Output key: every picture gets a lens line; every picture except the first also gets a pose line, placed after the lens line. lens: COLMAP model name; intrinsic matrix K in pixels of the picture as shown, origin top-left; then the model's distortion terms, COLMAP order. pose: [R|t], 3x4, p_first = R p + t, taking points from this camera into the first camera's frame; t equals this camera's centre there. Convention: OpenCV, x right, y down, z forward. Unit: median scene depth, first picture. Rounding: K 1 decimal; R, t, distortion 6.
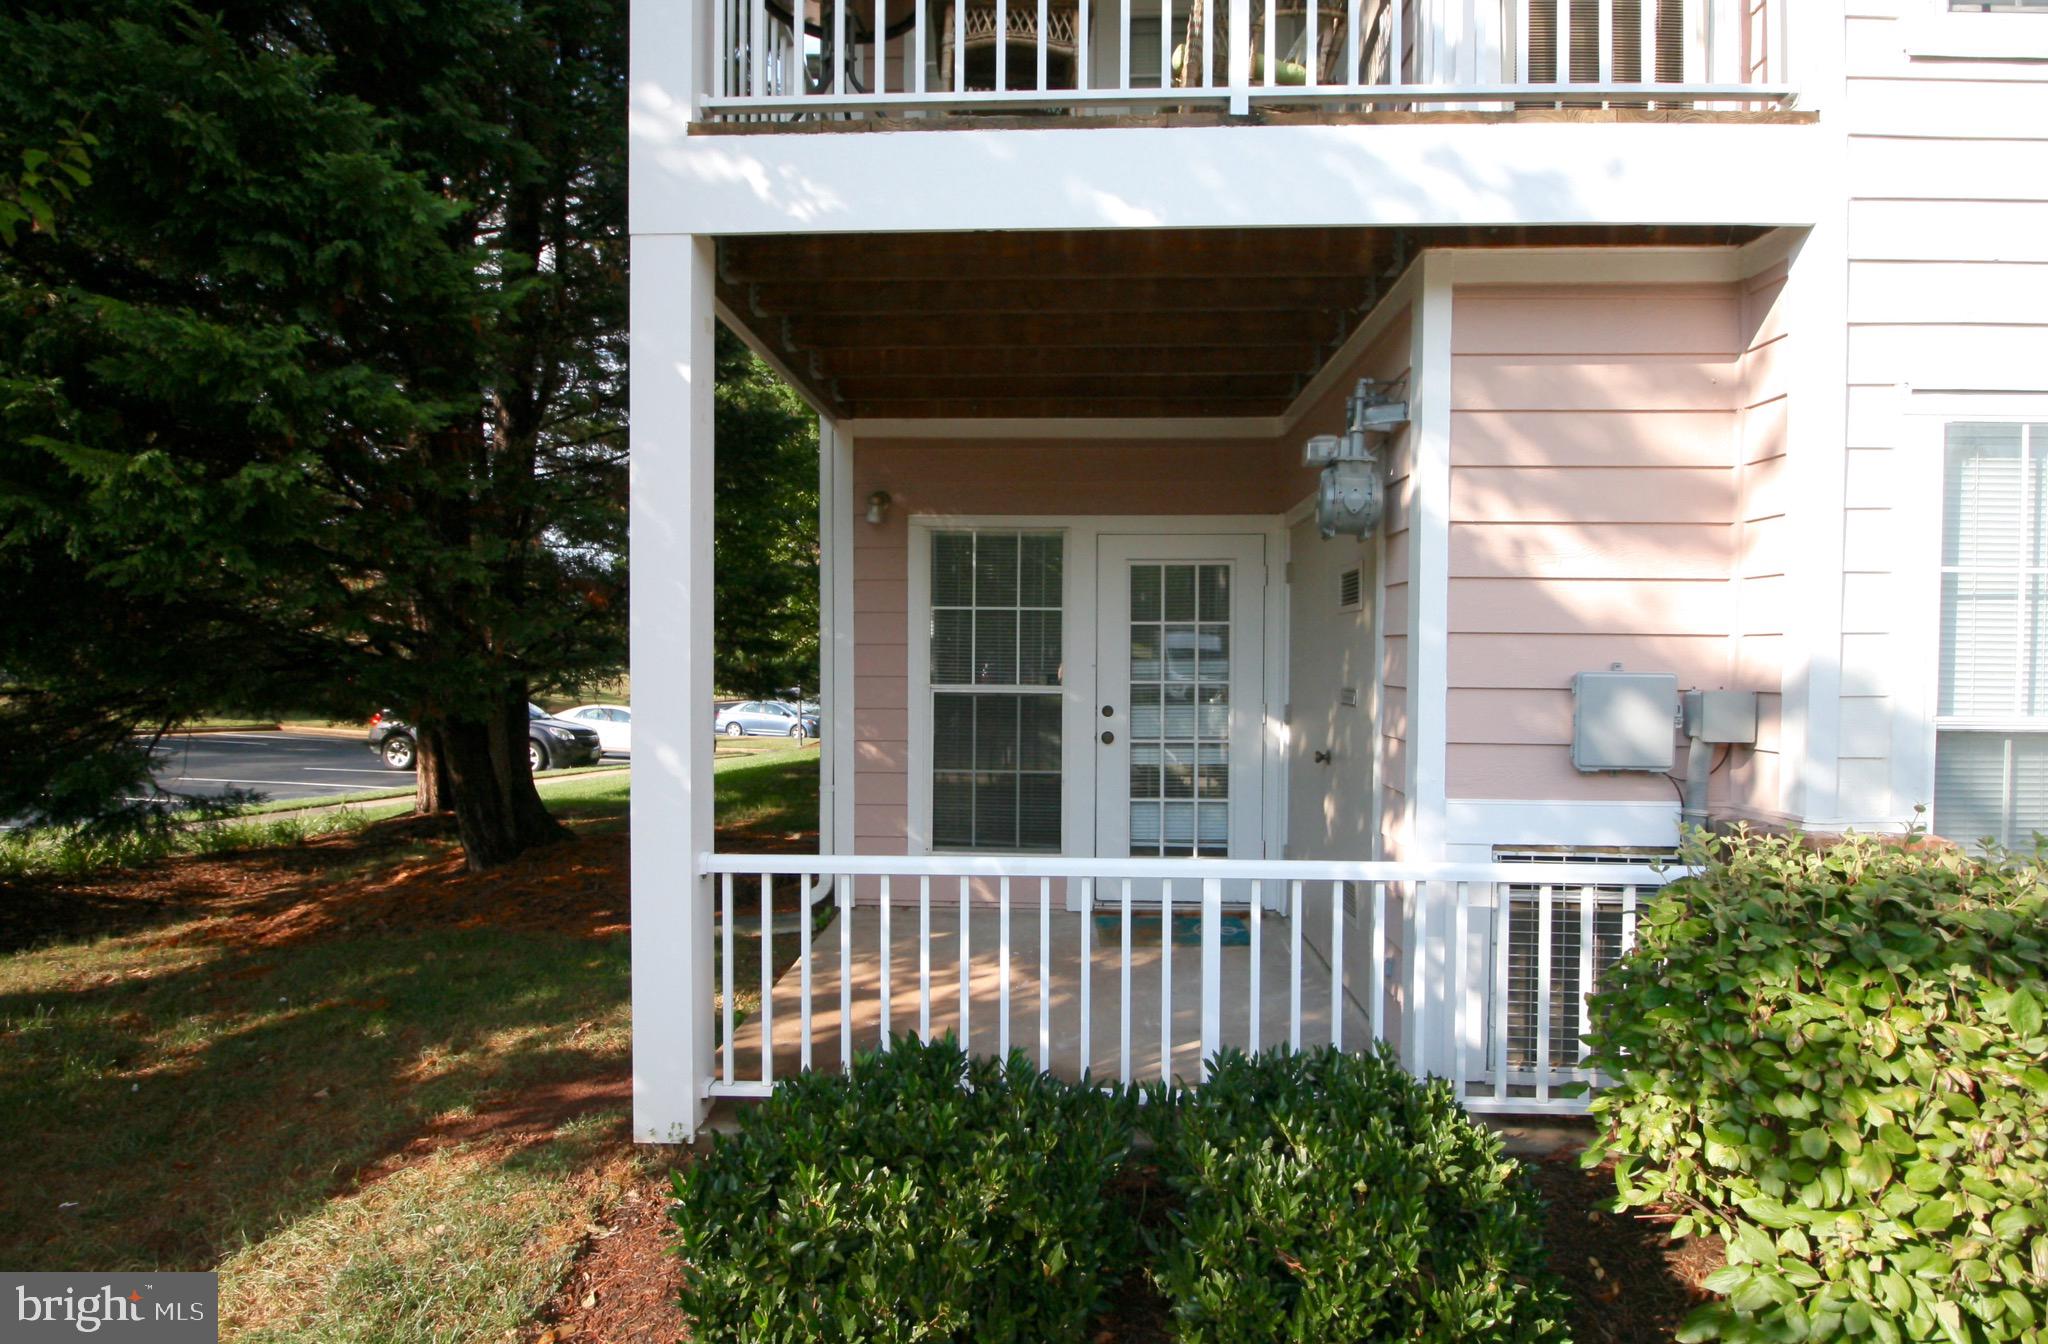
lens RADIAL K [[956.8, 0, 1031.7], [0, 956.8, 656.8], [0, 0, 1]] dist [0.003954, -0.018455]
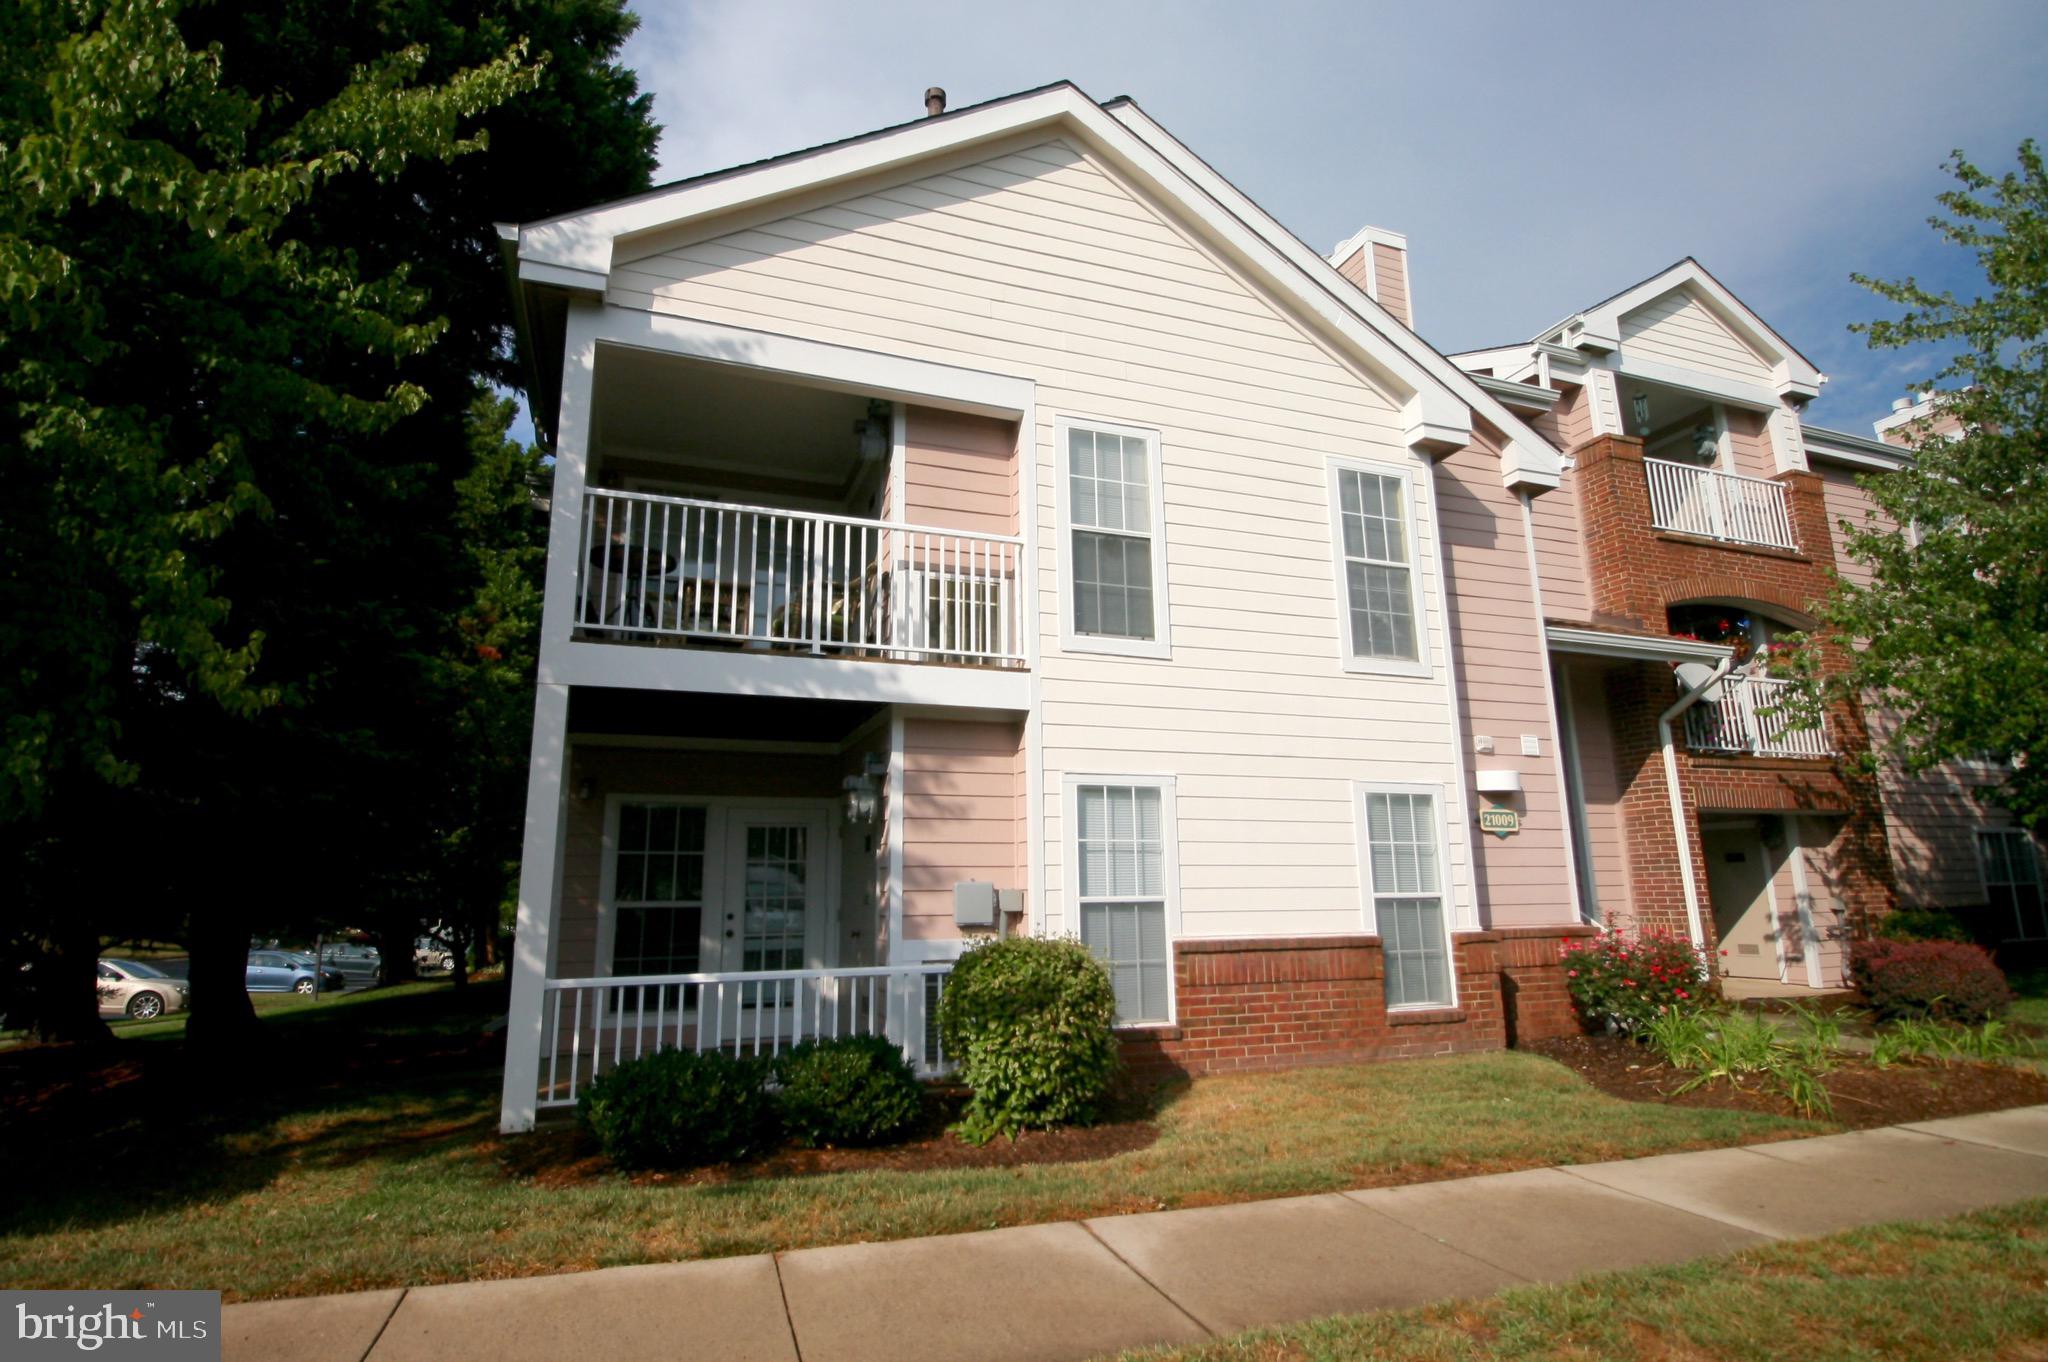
lens RADIAL K [[993.6, 0, 1021.5], [0, 993.6, 666.7], [0, 0, 1]] dist [-0.003212, -0.000187]
pose [[0.914915, 0.068331, 0.397820, -0.275556], [0.020882, 0.976235, -0.215705, 0.026442], [-0.403105, 0.205659, 0.891746, -1.298879]]
